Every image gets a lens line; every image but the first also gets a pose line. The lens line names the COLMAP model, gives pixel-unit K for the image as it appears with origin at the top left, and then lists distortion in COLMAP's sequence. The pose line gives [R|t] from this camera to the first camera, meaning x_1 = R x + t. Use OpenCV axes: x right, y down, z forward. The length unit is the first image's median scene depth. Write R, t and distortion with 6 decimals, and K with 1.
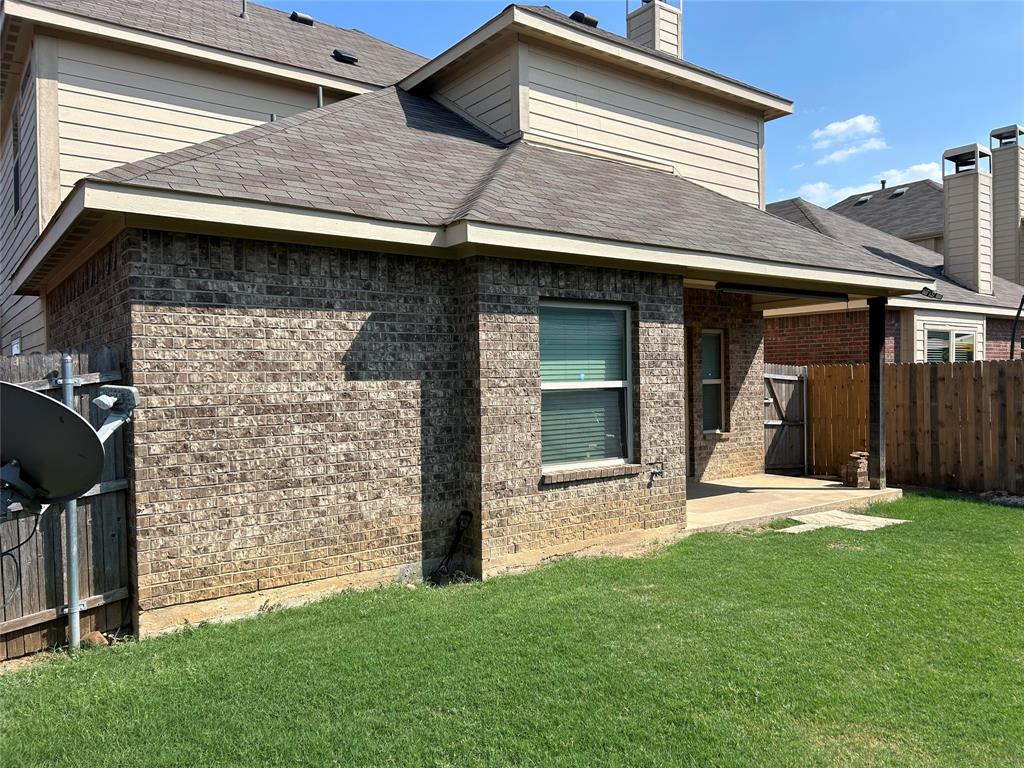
lens RADIAL K [[771.0, 0, 510.4], [0, 771.0, 392.7], [0, 0, 1]] dist [0.052848, -0.060155]
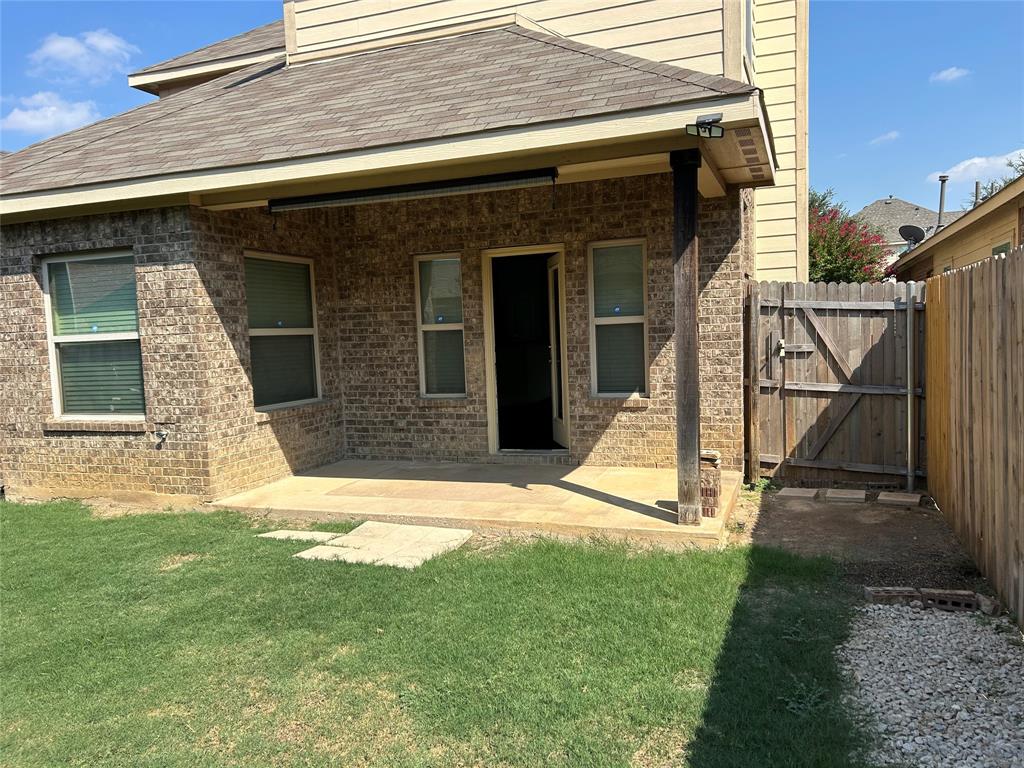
lens RADIAL K [[771.0, 0, 513.1], [0, 771.0, 391.1], [0, 0, 1]] dist [0.052848, -0.060155]
pose [[0.543595, 0.062888, -0.836989, 1.319403], [0.015714, 0.996252, 0.085060, -0.019150], [0.839201, -0.059391, 0.540569, 0.966183]]
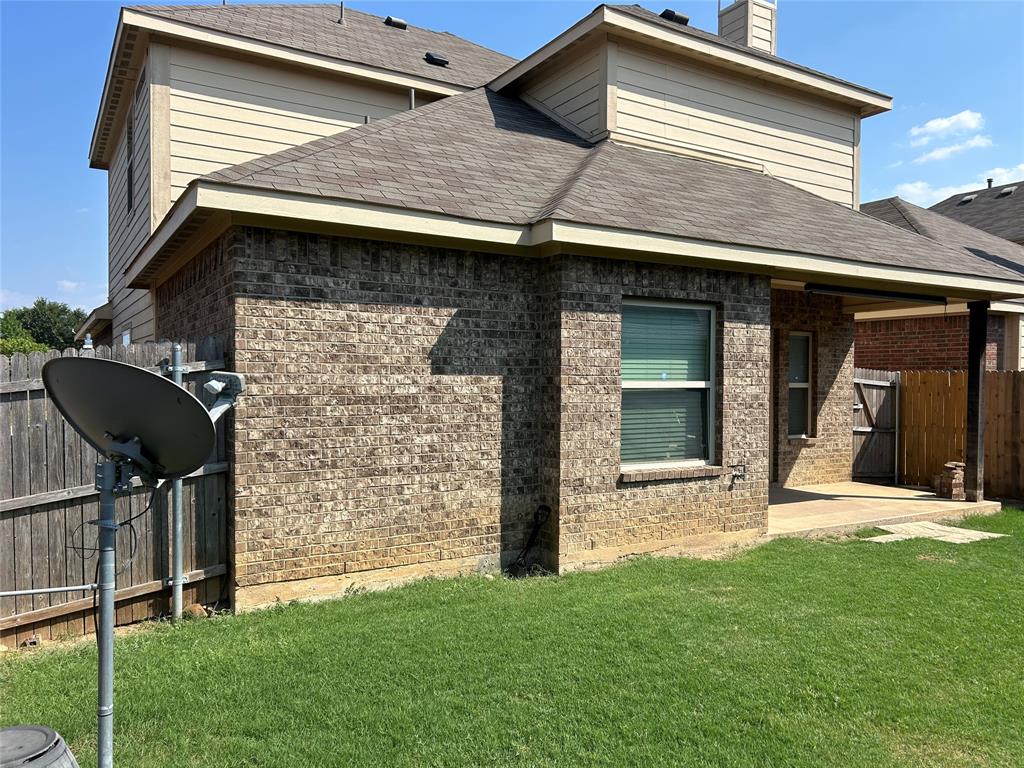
lens RADIAL K [[771.0, 0, 516.9], [0, 771.0, 392.4], [0, 0, 1]] dist [0.052848, -0.060155]
pose [[0.995321, 0.024314, -0.093514, -0.002022], [-0.024284, 0.999704, 0.001465, 0.003475], [0.093522, 0.000813, 0.995617, -0.012608]]
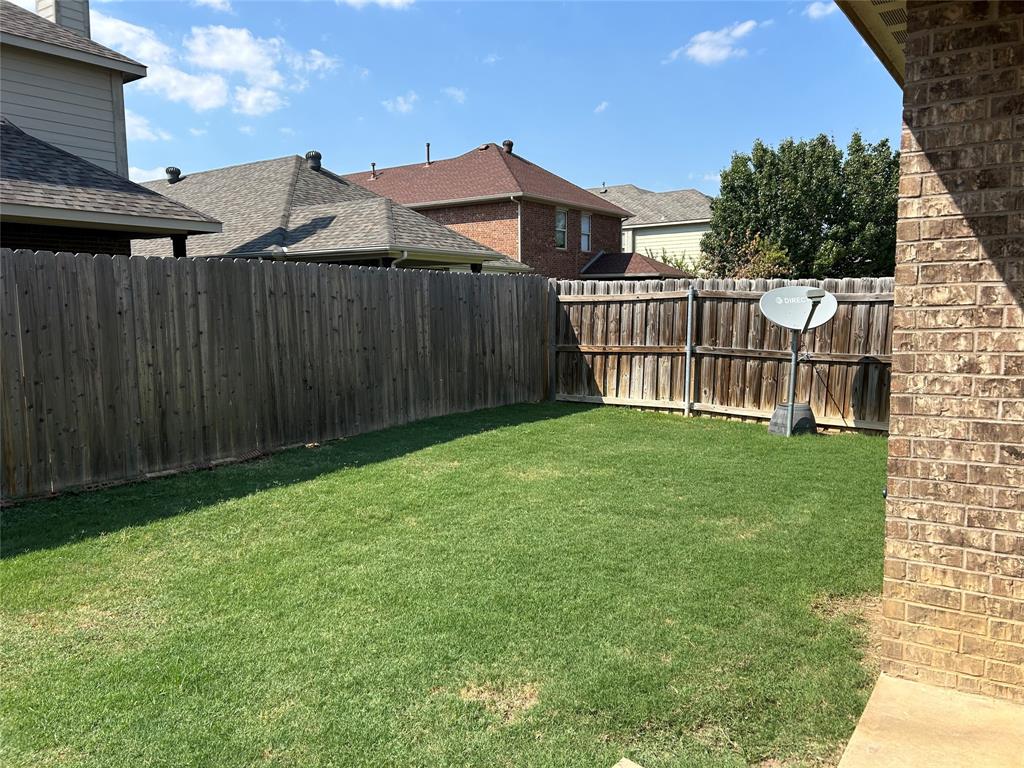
lens RADIAL K [[771.0, 0, 513.5], [0, 771.0, 385.9], [0, 0, 1]] dist [0.052848, -0.060155]
pose [[-0.945248, 0.074861, -0.317651, 0.595697], [0.033363, 0.990402, 0.134131, -0.024618], [0.324643, 0.116190, -0.938673, 1.507480]]
